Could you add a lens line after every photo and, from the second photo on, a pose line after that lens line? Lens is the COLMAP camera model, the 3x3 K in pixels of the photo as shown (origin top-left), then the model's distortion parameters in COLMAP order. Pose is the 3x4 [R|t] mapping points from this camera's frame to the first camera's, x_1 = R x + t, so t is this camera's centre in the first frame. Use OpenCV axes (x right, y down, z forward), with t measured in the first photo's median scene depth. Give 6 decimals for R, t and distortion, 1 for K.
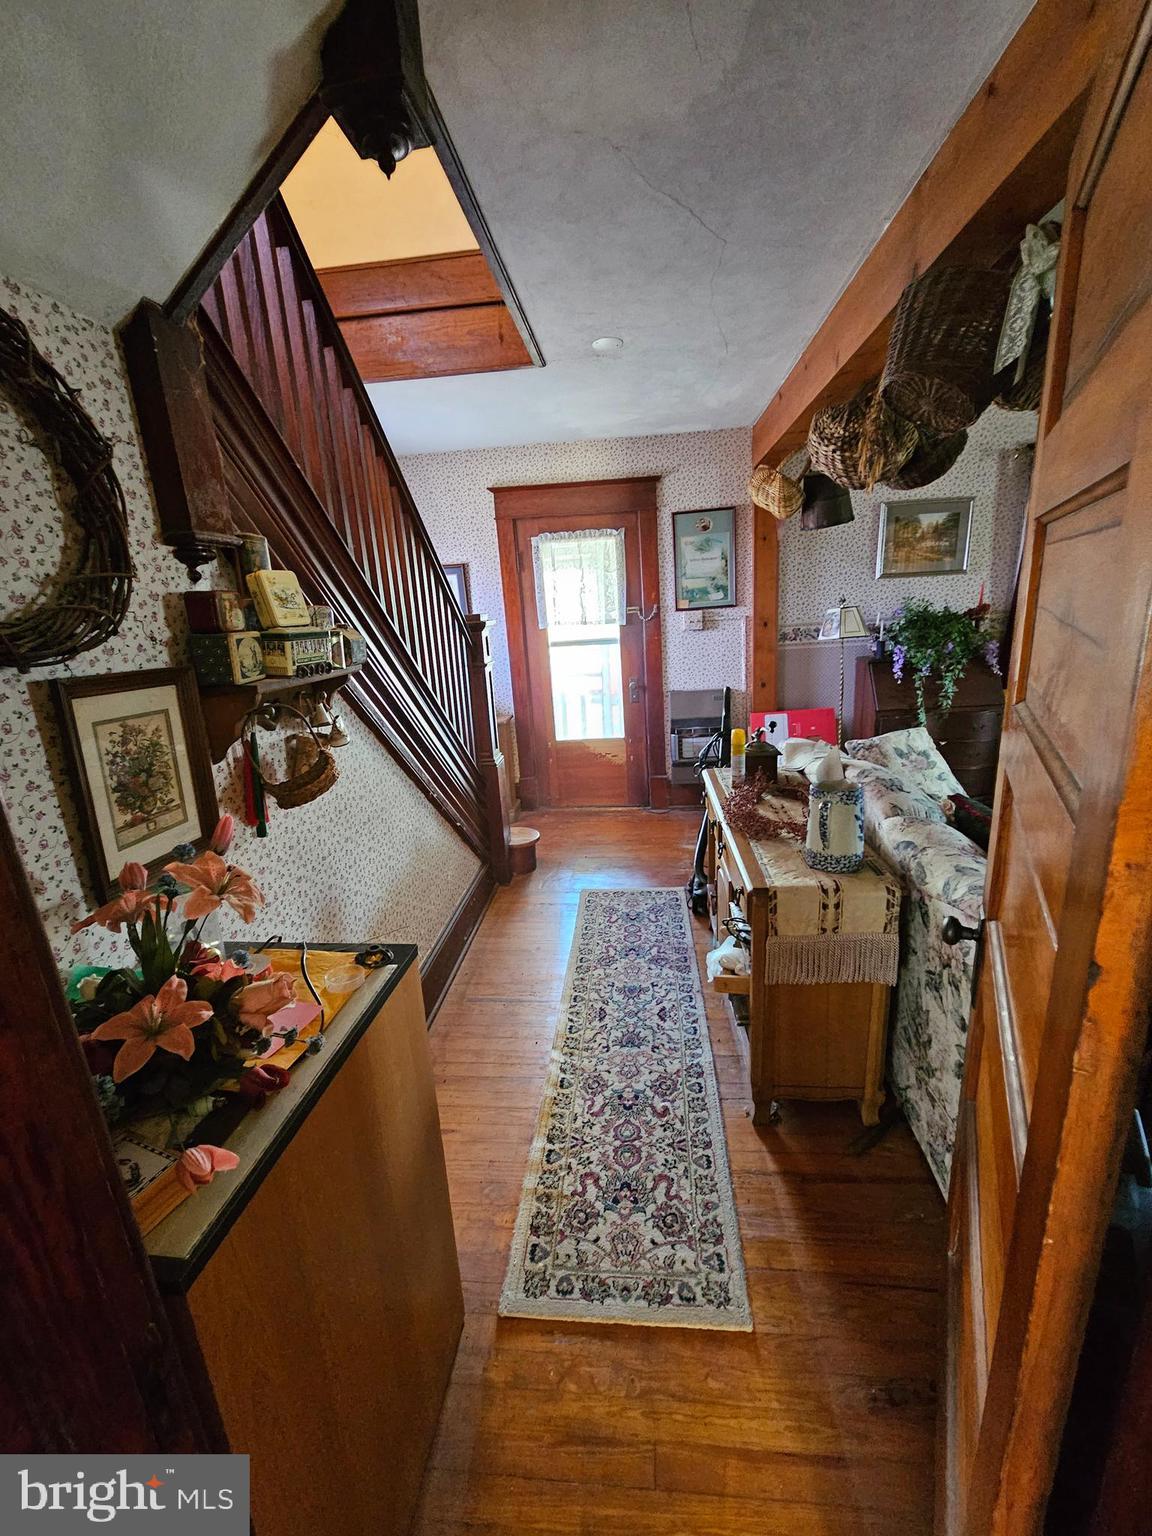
lens RADIAL K [[623.3, 0, 576.0], [0, 623.3, 768.0], [0, 0, 1]] dist [-0.002568, 0.000243]
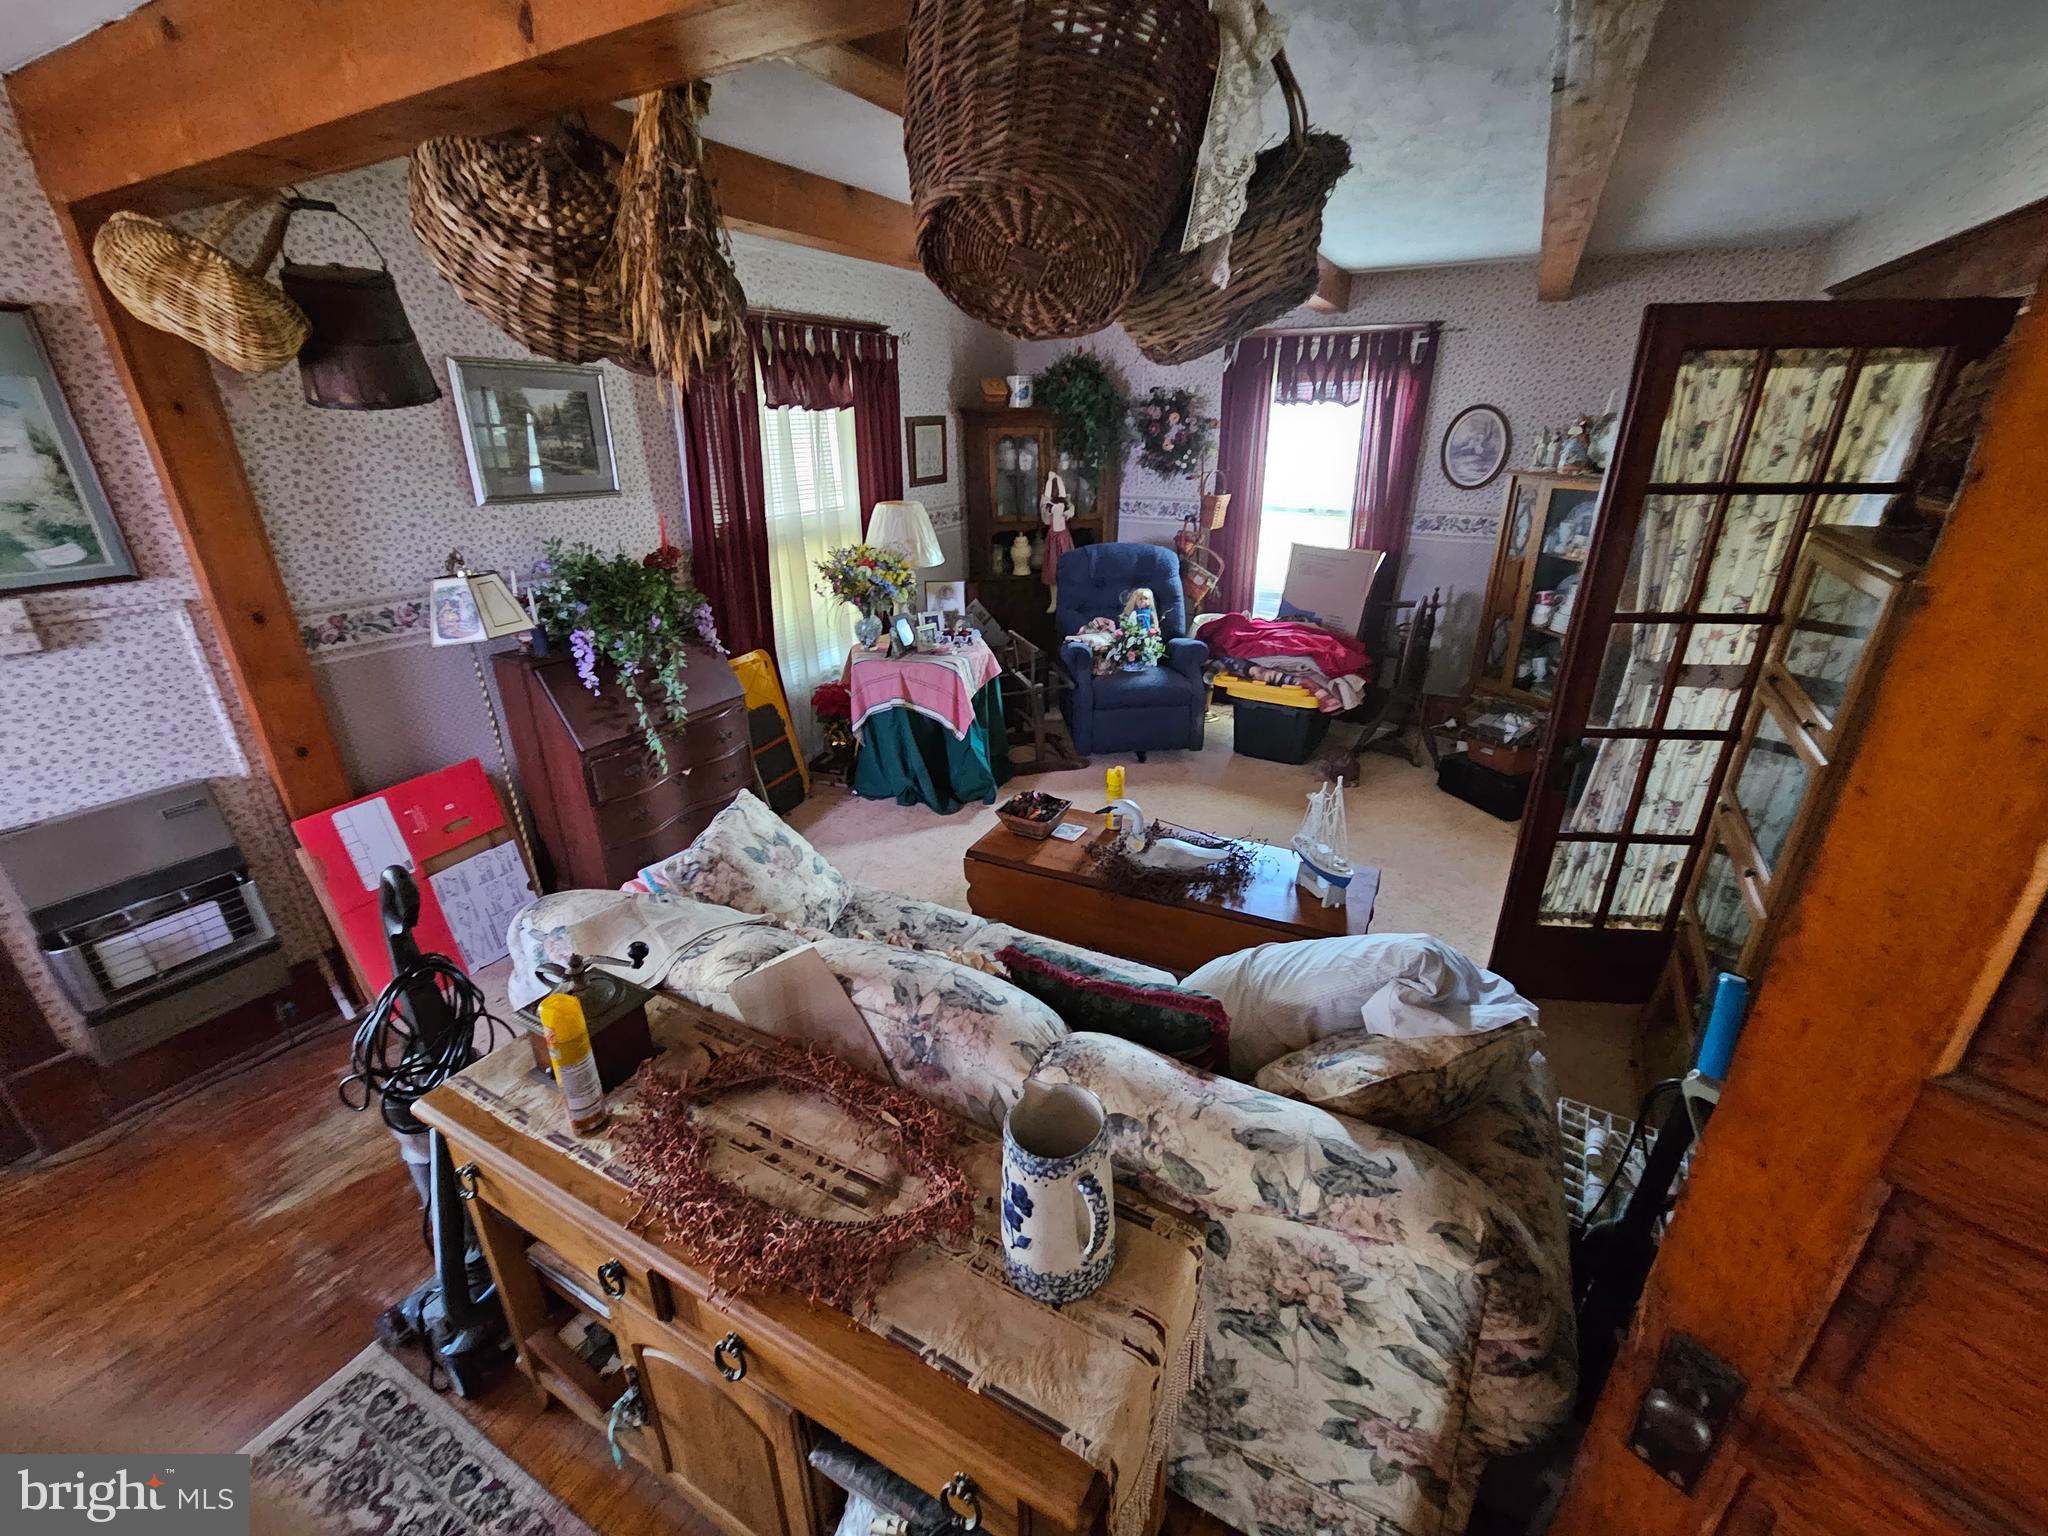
lens RADIAL K [[836.5, 0, 1021.8], [0, 836.5, 765.5], [0, 0, 1]] dist [-0.000792, 0.000128]
pose [[0.386975, -0.288728, 0.875721, -0.021549], [0.216780, 0.951581, 0.217946, -0.154364], [-0.896246, 0.105499, 0.430828, 0.319527]]
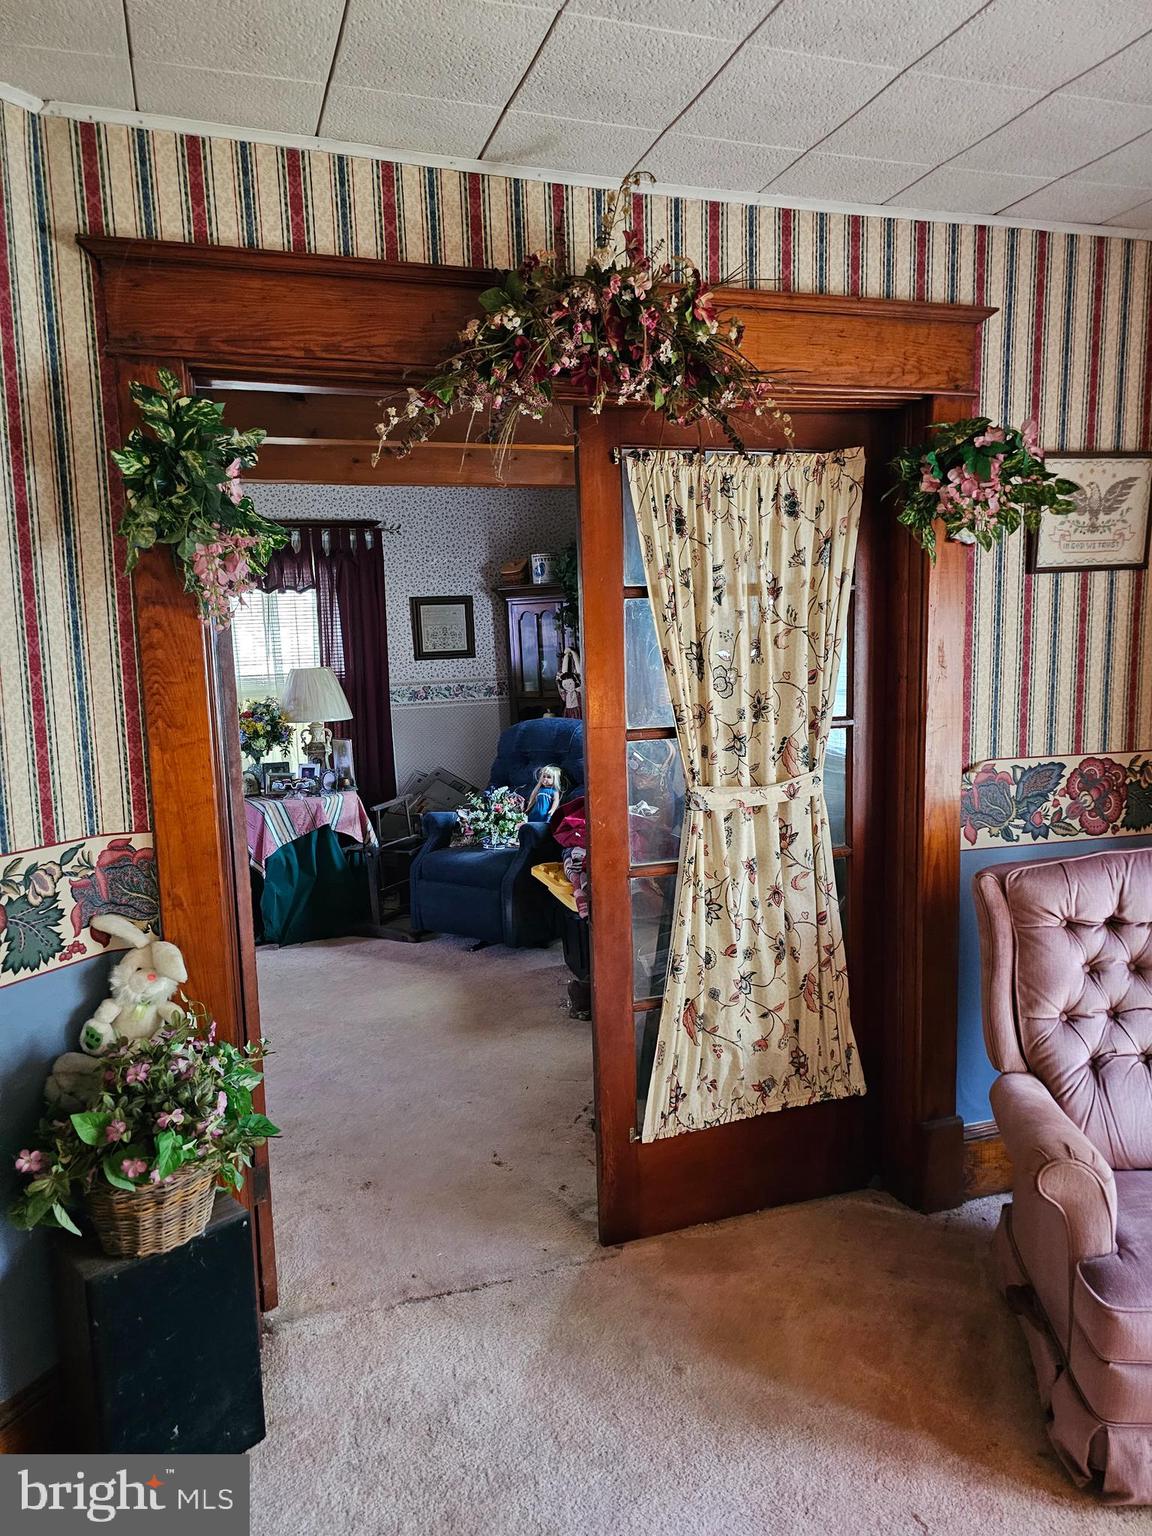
lens RADIAL K [[1018.9, 0, 570.9], [0, 1018.9, 785.5], [0, 0, 1]] dist [0.075390, -0.070031]
pose [[0.902441, -0.015709, 0.430527, 0.644218], [0.076534, 0.989285, -0.124329, 0.099043], [-0.423961, 0.145150, 0.893973, -0.544397]]
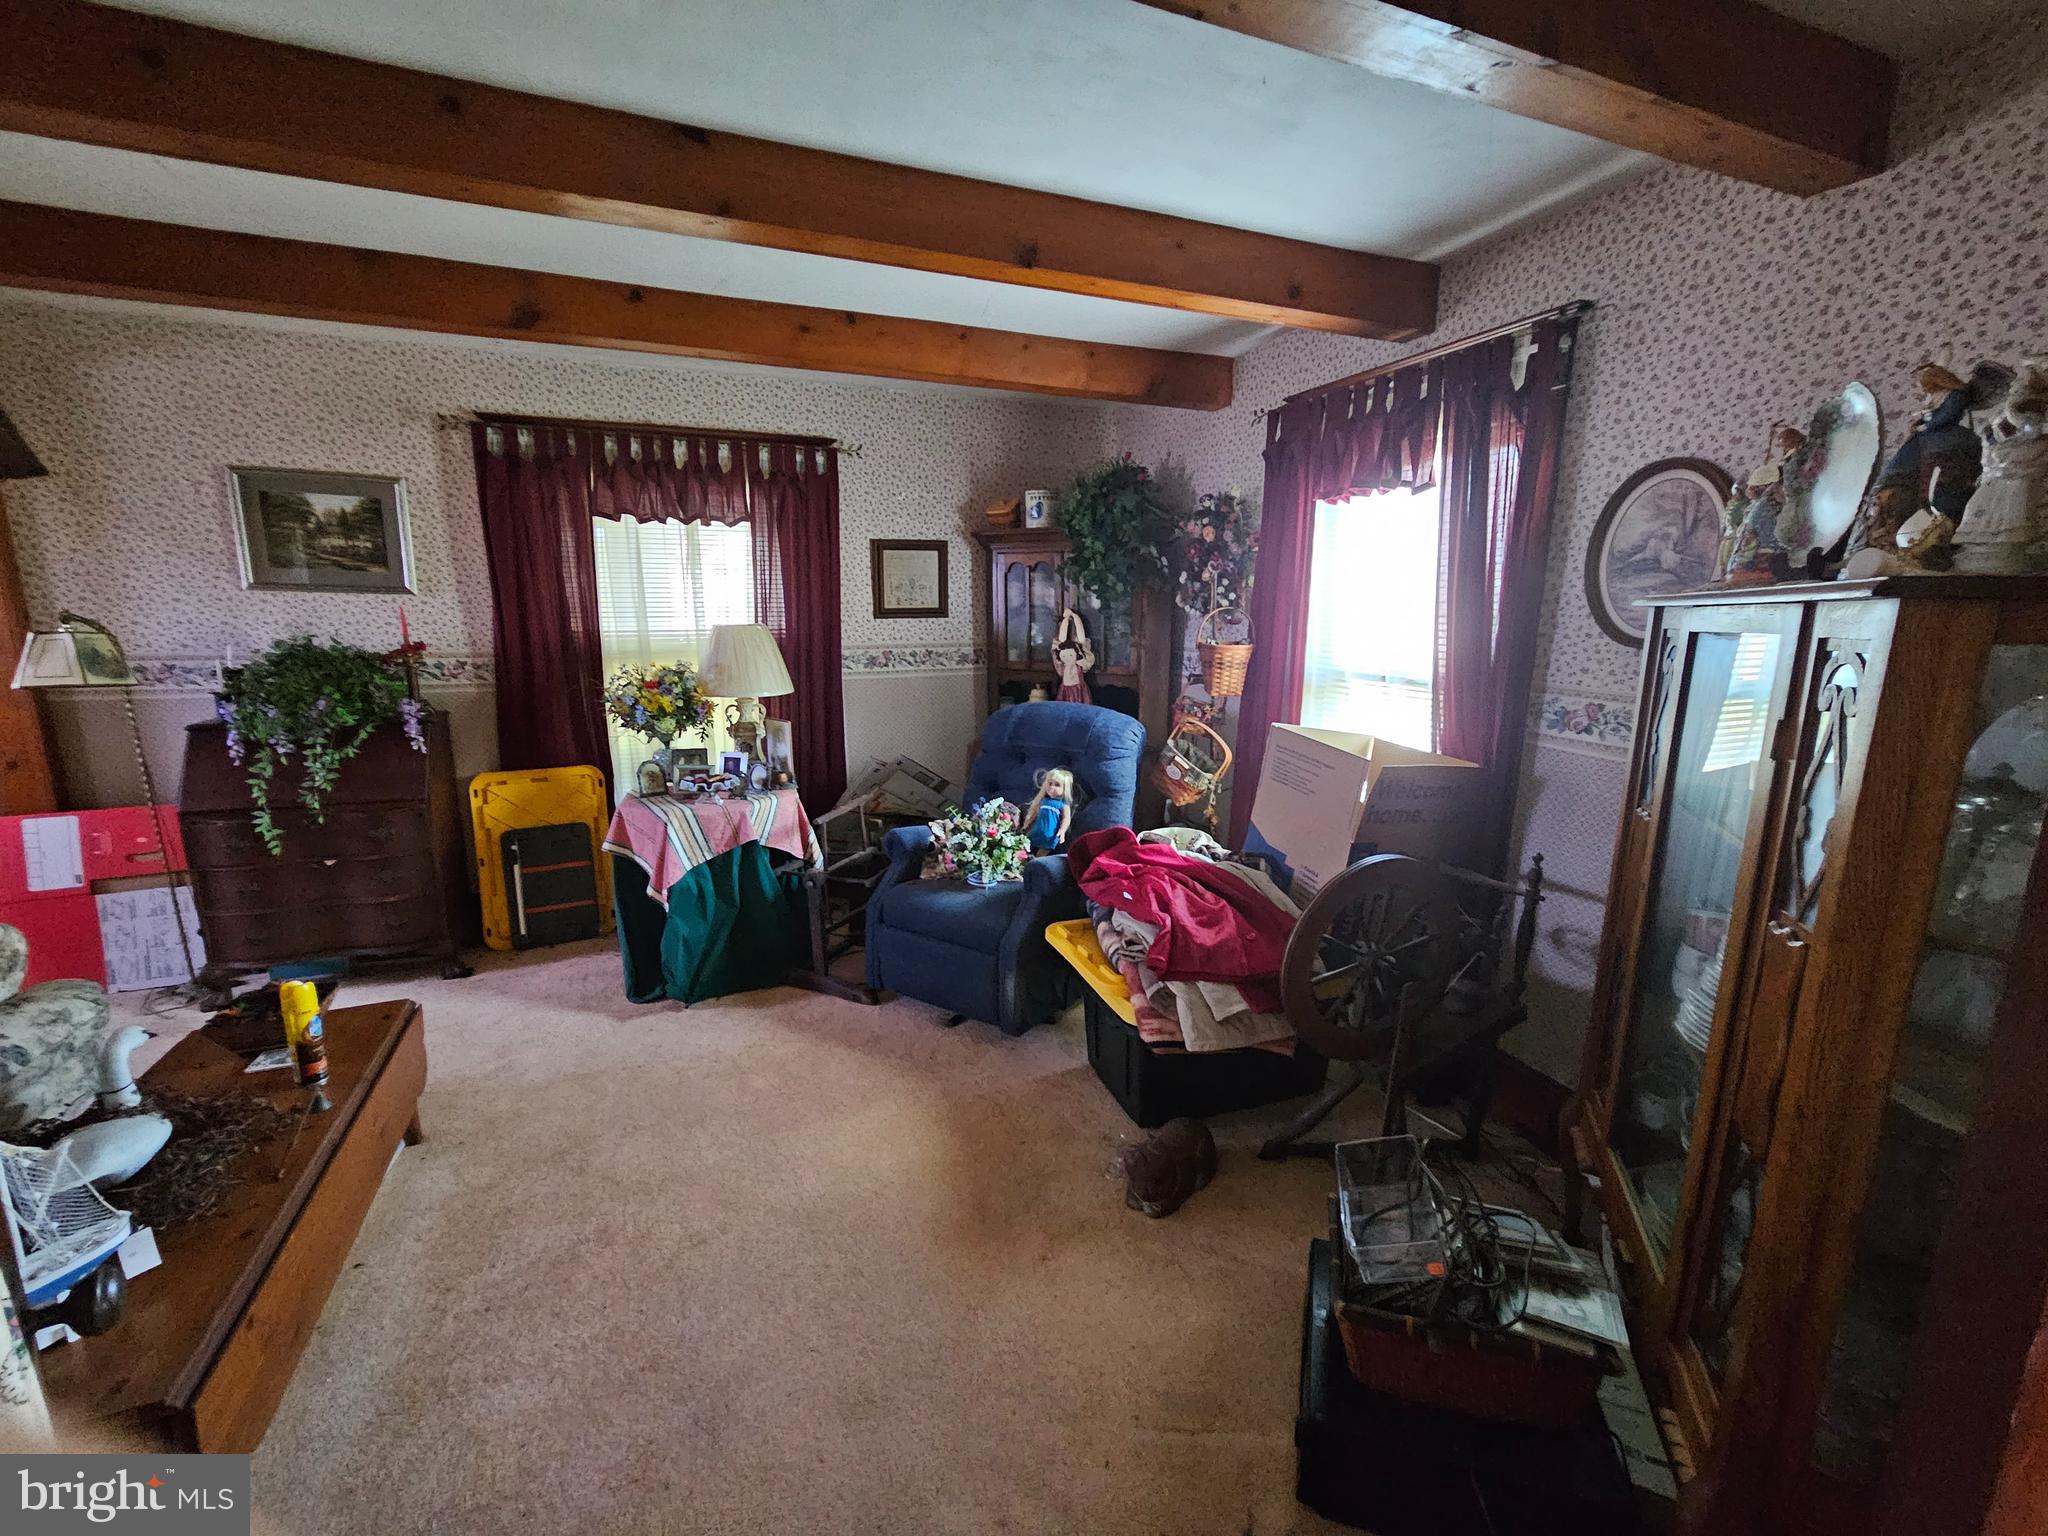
lens RADIAL K [[836.5, 0, 1021.8], [0, 836.5, 765.5], [0, 0, 1]] dist [-0.000792, 0.000128]
pose [[0.882826, -0.010246, 0.469587, 0.781693], [0.049544, 0.996216, -0.071407, -0.042206], [-0.467079, 0.086305, 0.879994, -0.041519]]
